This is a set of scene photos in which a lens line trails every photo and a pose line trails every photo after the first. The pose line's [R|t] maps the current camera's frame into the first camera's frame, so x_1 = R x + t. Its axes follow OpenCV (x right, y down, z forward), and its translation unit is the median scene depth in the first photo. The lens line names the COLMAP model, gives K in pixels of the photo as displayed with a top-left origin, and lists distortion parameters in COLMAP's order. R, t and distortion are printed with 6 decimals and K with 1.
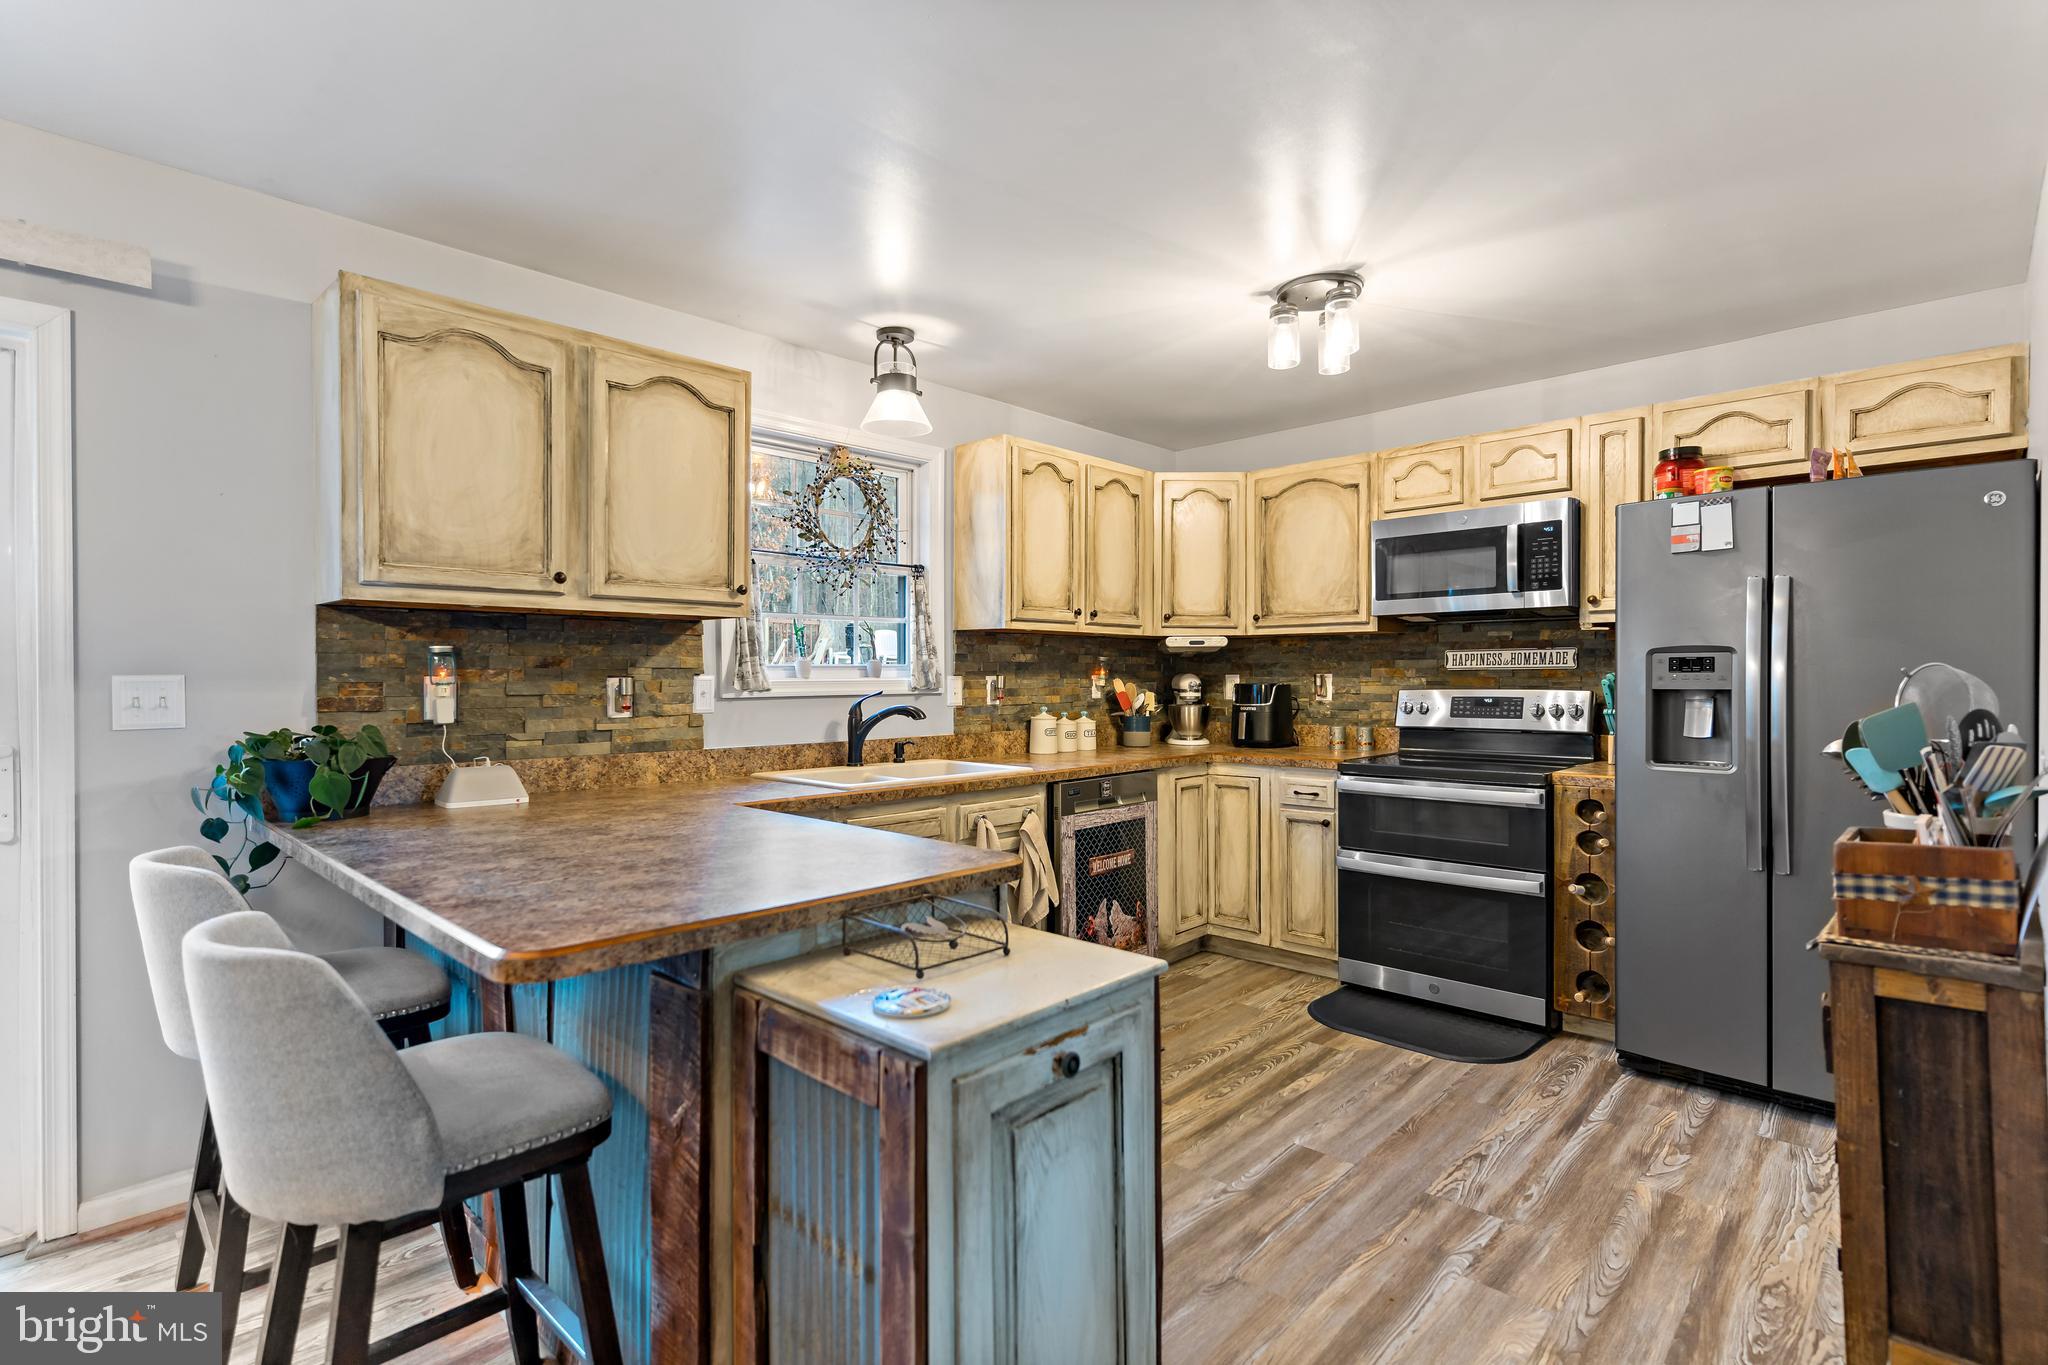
lens RADIAL K [[992.5, 0, 1014.0], [0, 992.5, 666.4], [0, 0, 1]] dist [-0.002135, 0.005297]
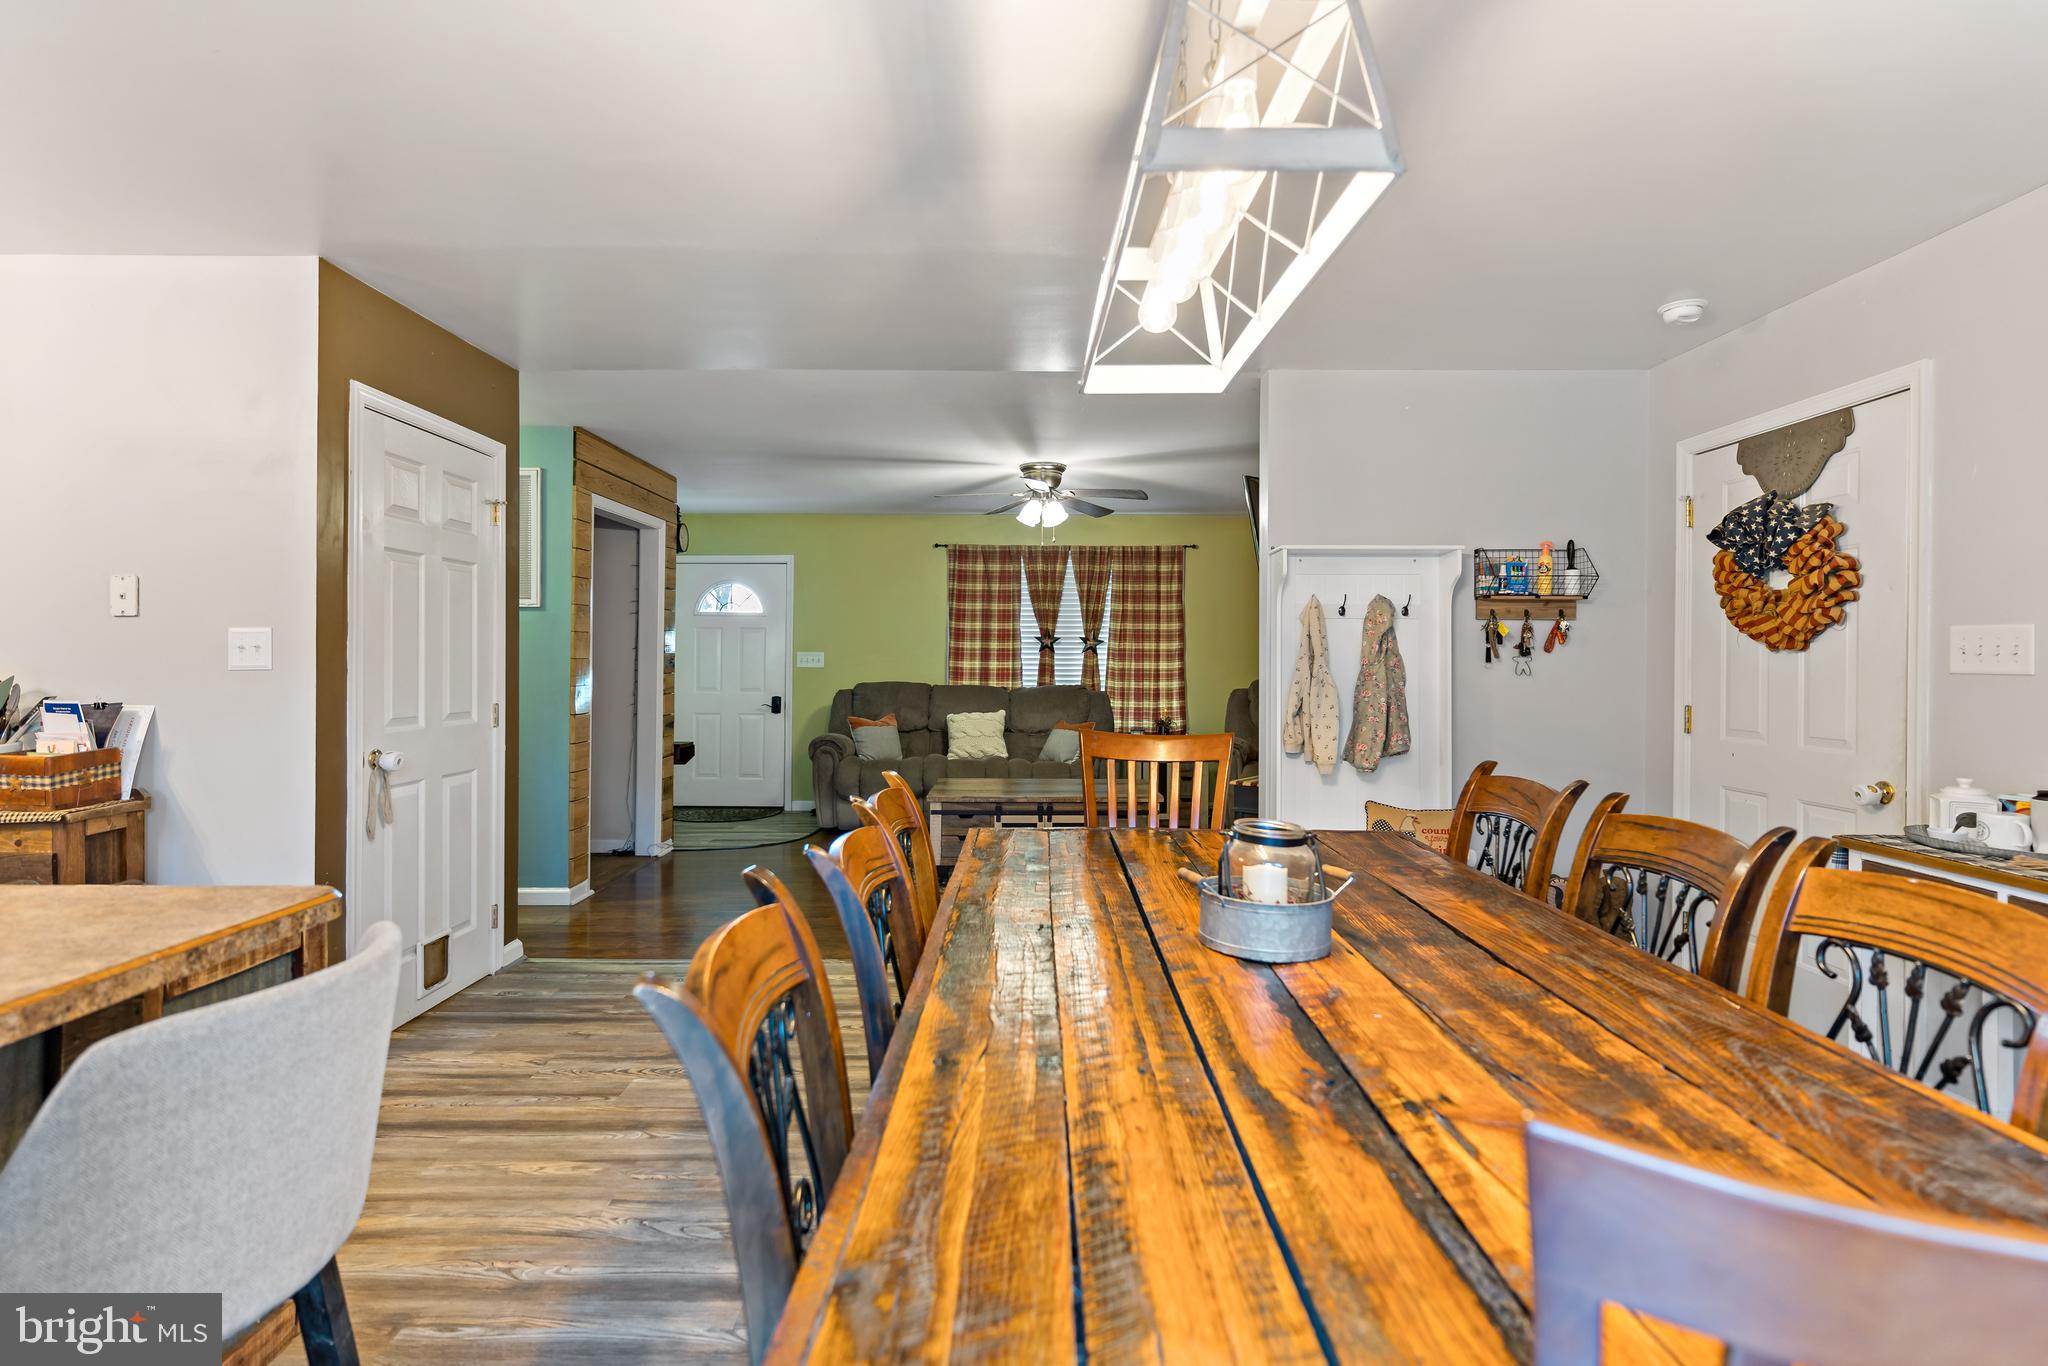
lens RADIAL K [[979.7, 0, 1016.7], [0, 979.7, 659.1], [0, 0, 1]] dist [0.001529, 0.000192]
pose [[-0.701065, 0.000710, 0.713097, -0.669025], [-0.006917, 0.999946, -0.007797, 0.004439], [-0.713064, -0.010399, -0.701022, 0.437302]]
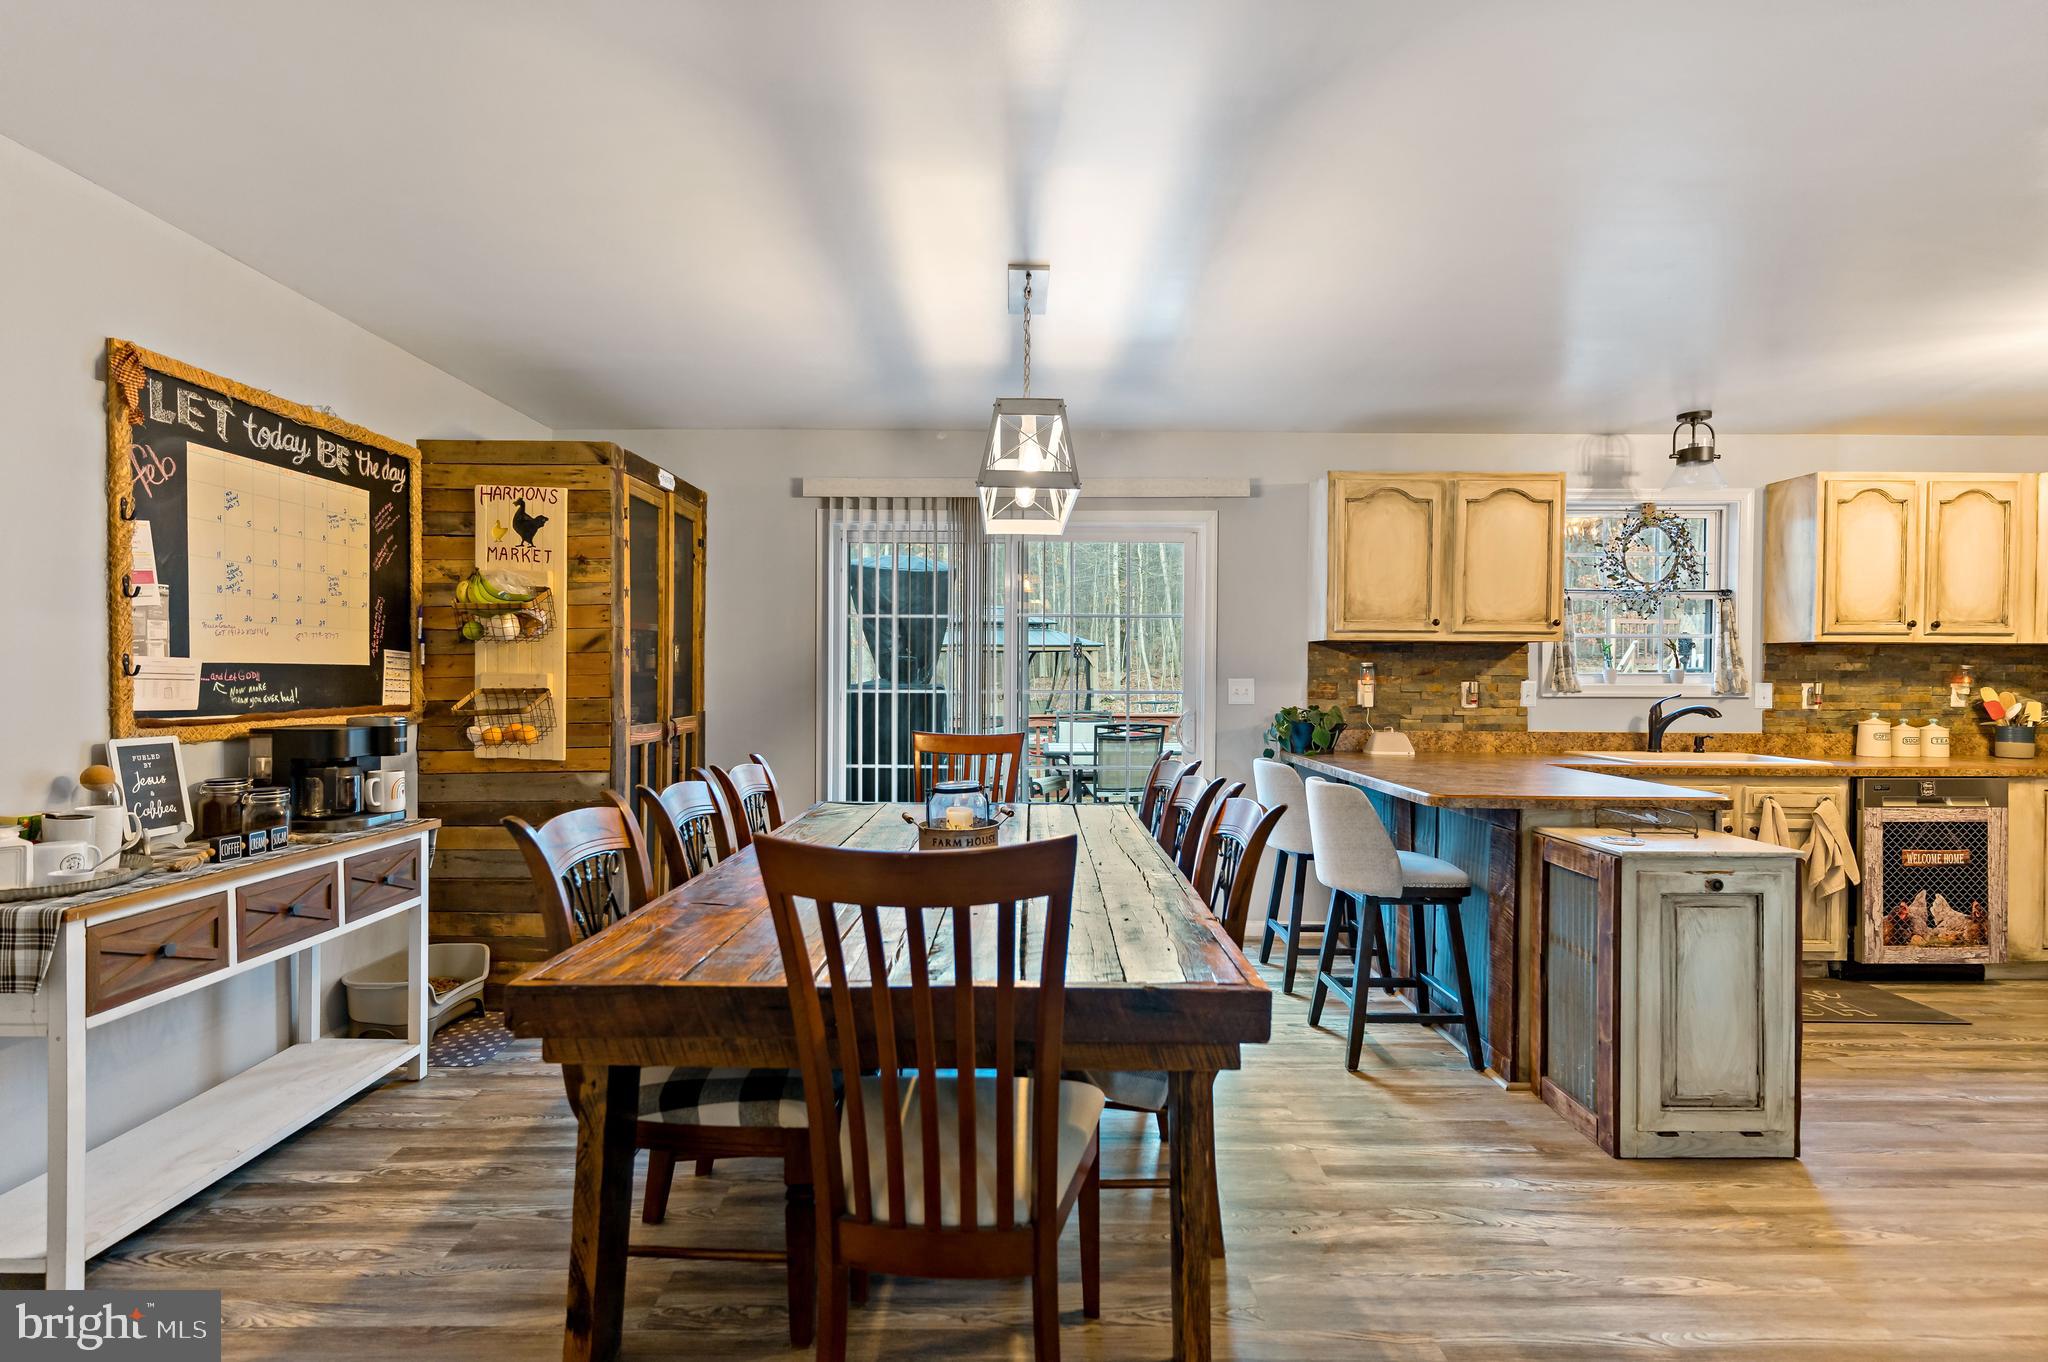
lens RADIAL K [[985.9, 0, 1026.9], [0, 985.9, 697.5], [0, 0, 1]] dist [0.005140, 0.000660]
pose [[0.706463, 0.021904, -0.707411, 0.174751], [-0.001134, 0.999555, 0.029818, -0.007736], [0.707749, -0.020264, 0.706173, -0.493922]]
